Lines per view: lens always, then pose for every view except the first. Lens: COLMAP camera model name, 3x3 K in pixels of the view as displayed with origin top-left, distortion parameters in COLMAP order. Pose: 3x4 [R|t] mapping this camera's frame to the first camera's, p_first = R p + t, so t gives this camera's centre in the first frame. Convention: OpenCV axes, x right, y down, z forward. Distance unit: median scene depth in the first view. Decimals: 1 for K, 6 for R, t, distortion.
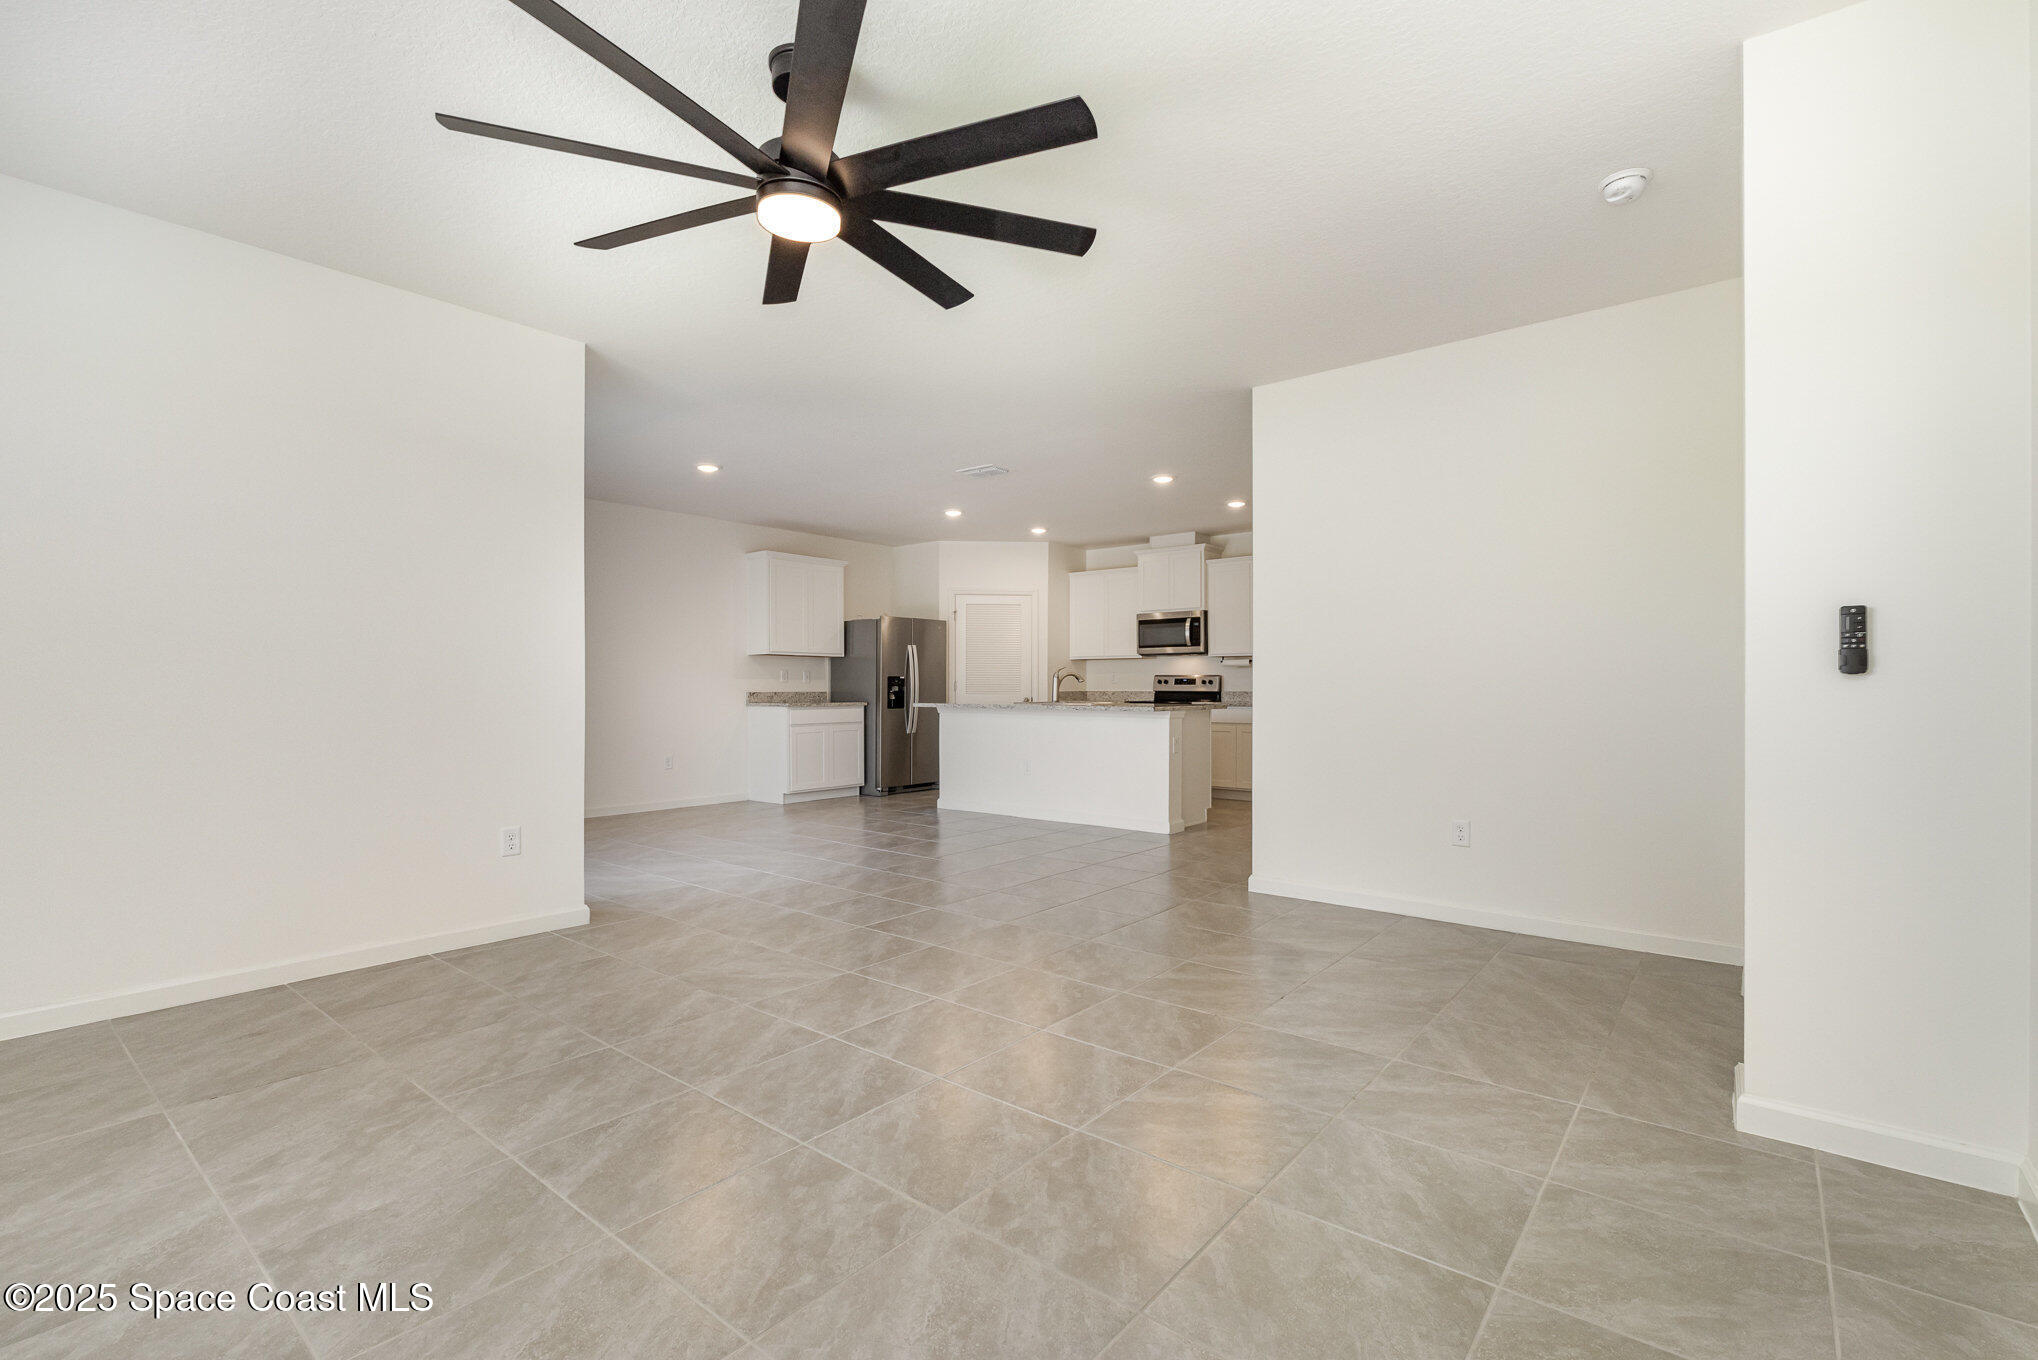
lens RADIAL K [[917.5, 0, 1017.7], [0, 917.5, 690.3], [0, 0, 1]] dist [-0.001852, 0.000781]
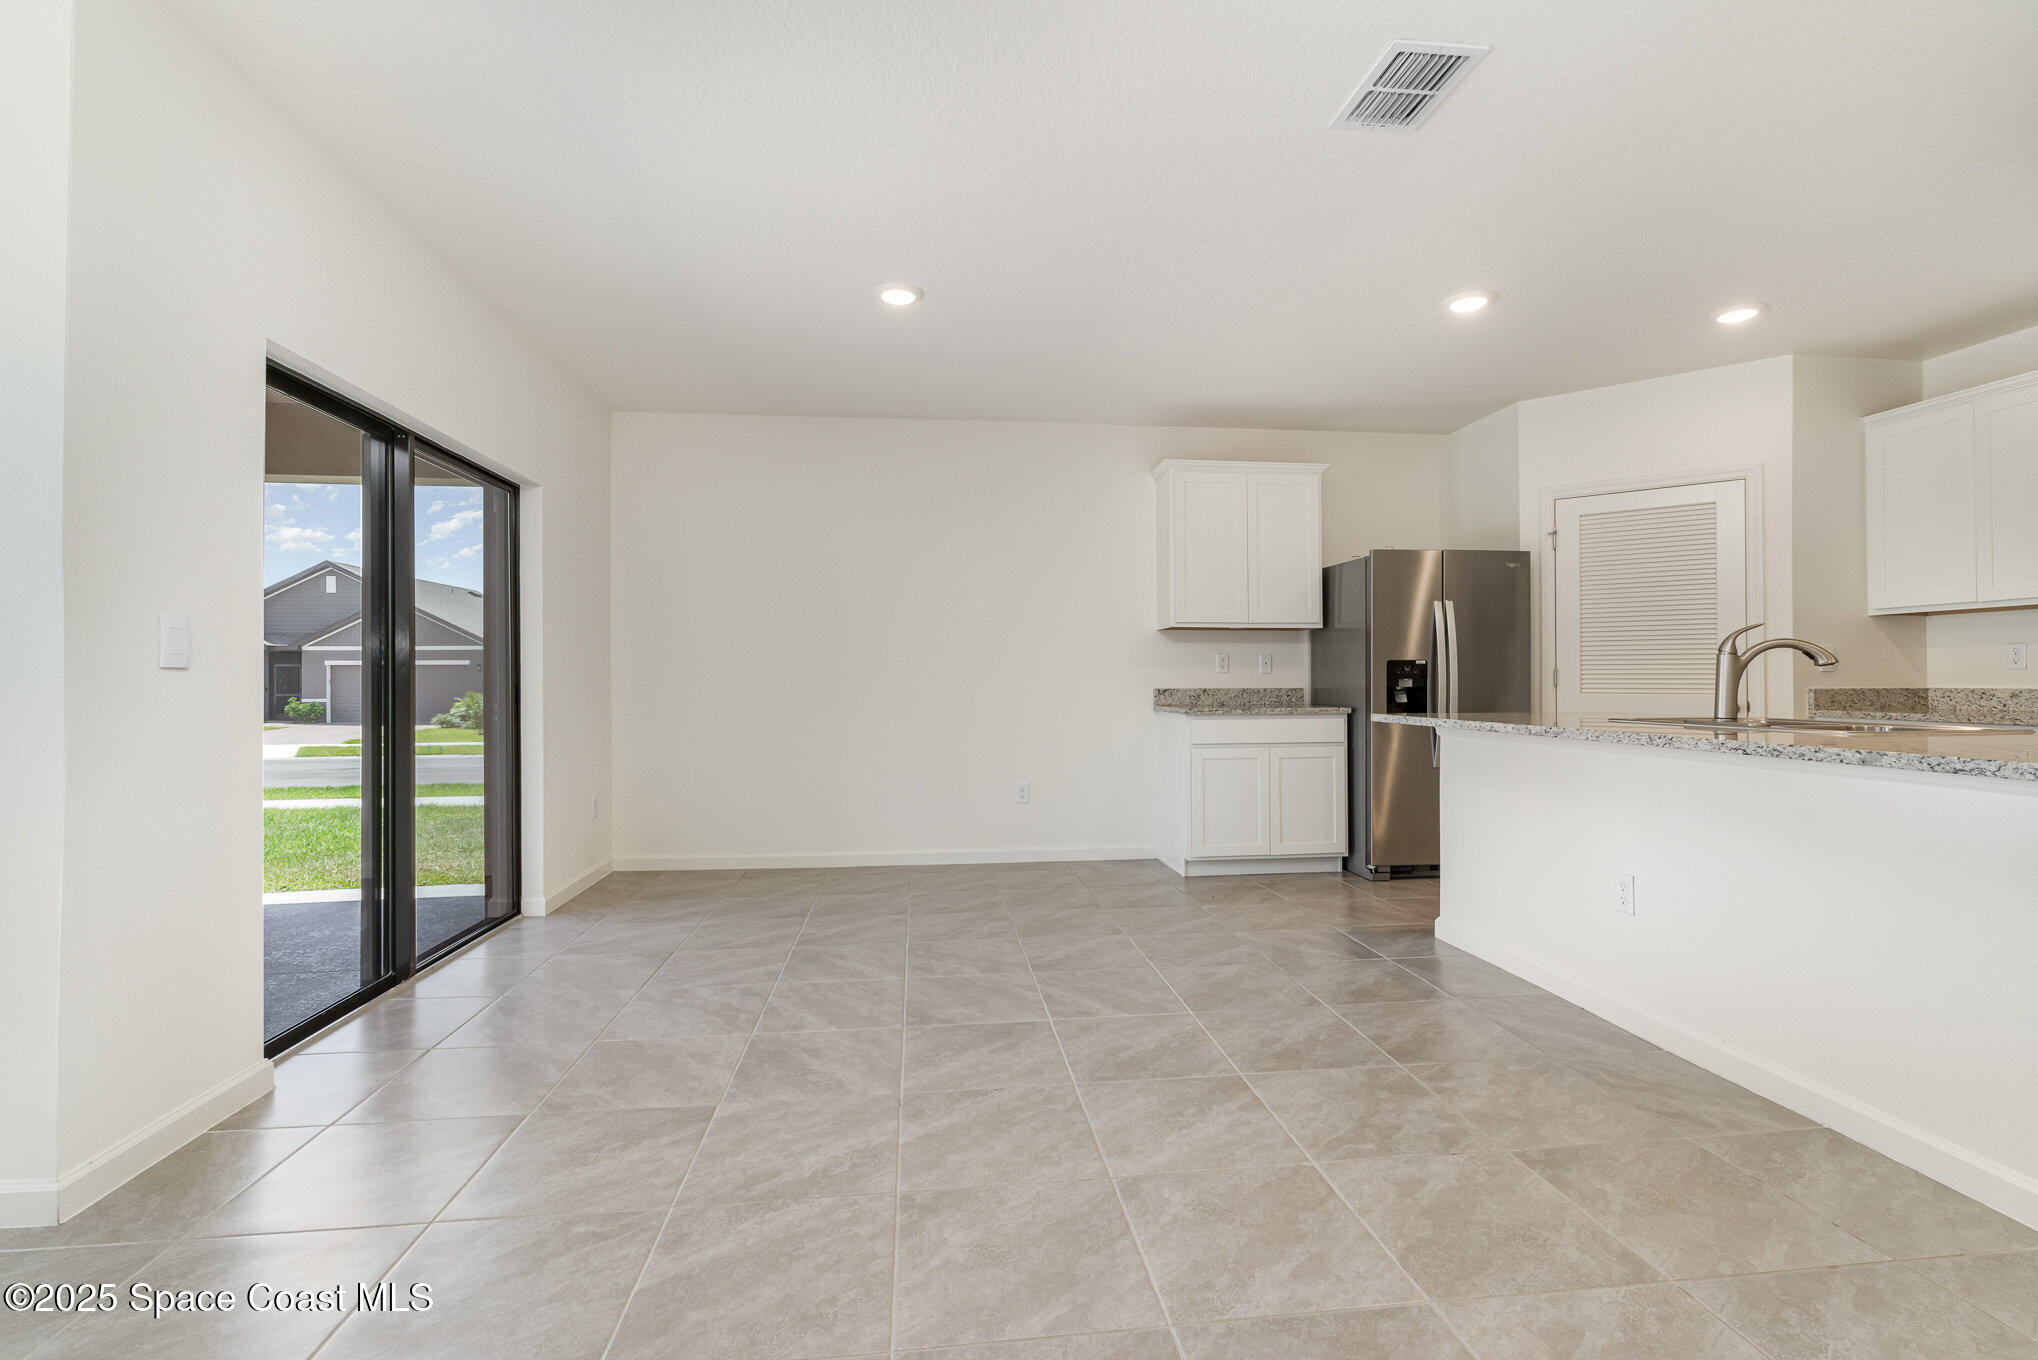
lens RADIAL K [[917.5, 0, 1018.9], [0, 917.5, 675.5], [0, 0, 1]] dist [-0.001852, 0.000781]
pose [[0.717413, -0.007060, -0.696612, 0.074954], [-0.000837, 0.999939, -0.010996, -0.000320], [0.696648, 0.008472, 0.717364, 0.434321]]
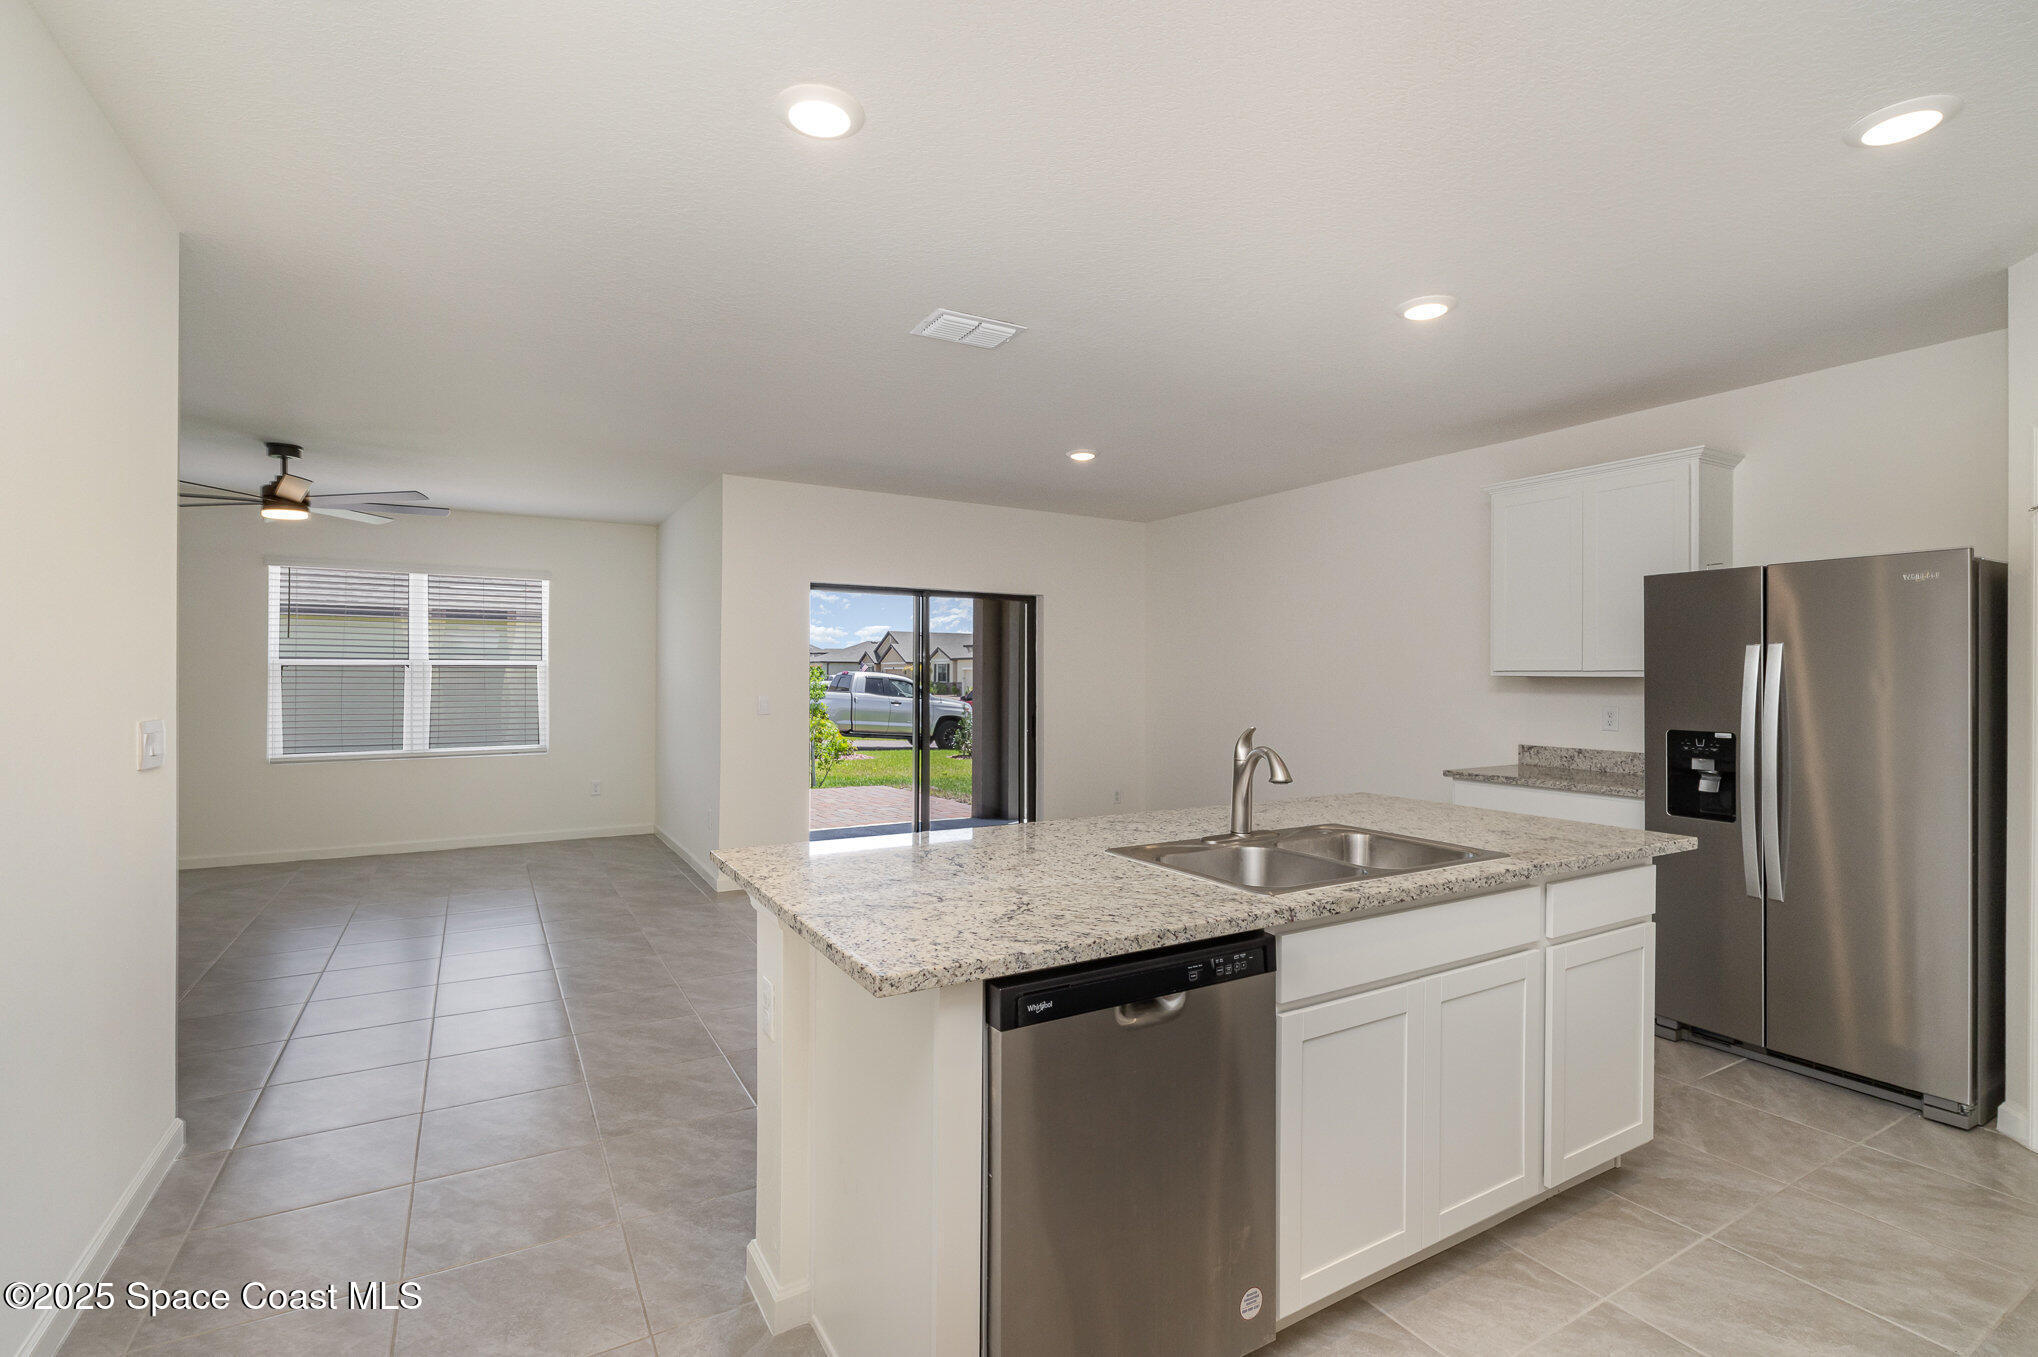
lens RADIAL K [[917.5, 0, 1004.1], [0, 917.5, 680.4], [0, 0, 1]] dist [-0.001852, 0.000781]
pose [[-0.359306, 0.002980, -0.933215, 0.297545], [-0.011038, 0.999911, 0.007443, -0.033821], [0.933155, 0.012976, -0.359241, 0.828211]]
